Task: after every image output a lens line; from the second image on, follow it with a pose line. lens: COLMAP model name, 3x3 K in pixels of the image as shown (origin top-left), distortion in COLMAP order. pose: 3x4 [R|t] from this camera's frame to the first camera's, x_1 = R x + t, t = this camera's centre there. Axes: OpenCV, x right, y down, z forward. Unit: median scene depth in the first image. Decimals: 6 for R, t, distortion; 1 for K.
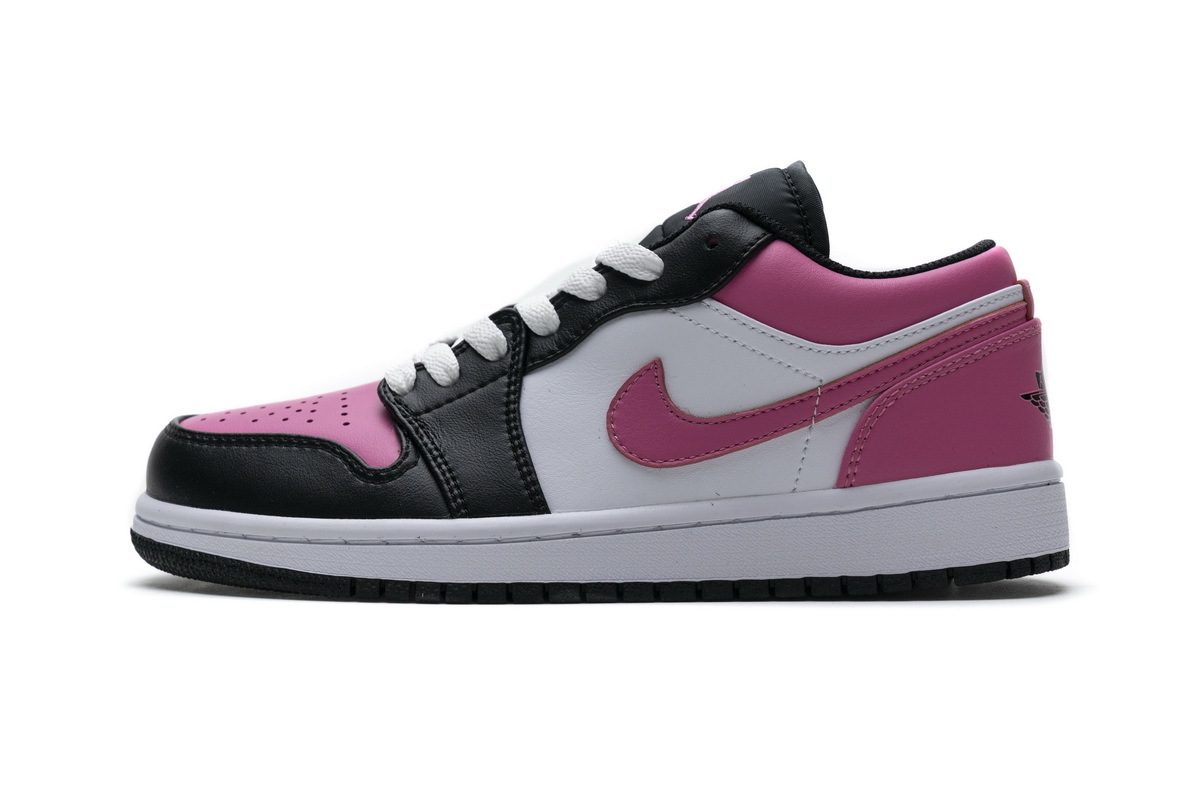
lens RADIAL K [[1942.7, 0, 600.3], [0, 1942.7, 401.0], [0, 0, 1]] dist [0.032771, 0.000000]
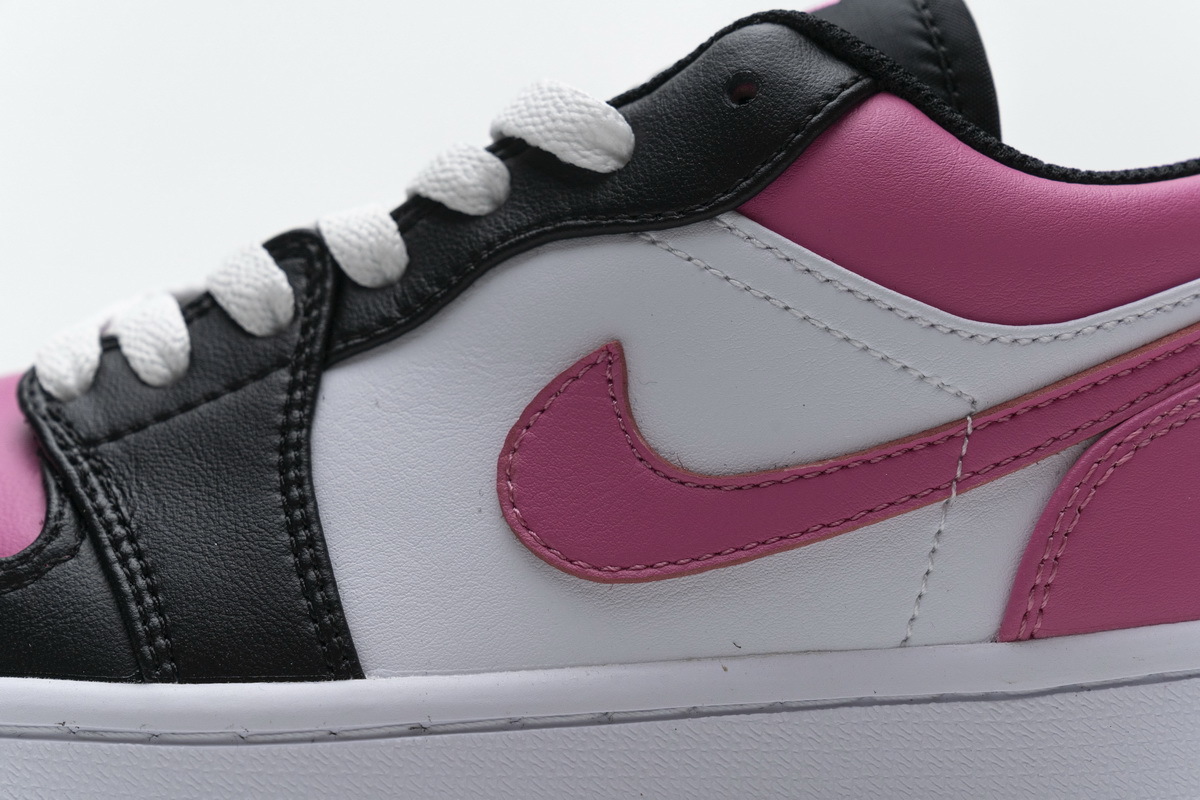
lens RADIAL K [[1942.7, 0, 594.6], [0, 1942.7, 399.3], [0, 0, 1]] dist [0.032771, 0.000000]
pose [[0.998743, 0.035858, 0.035029, 0.009422], [-0.035443, 0.999295, -0.012389, -0.002403], [-0.035449, 0.011132, 0.999309, 0.544393]]
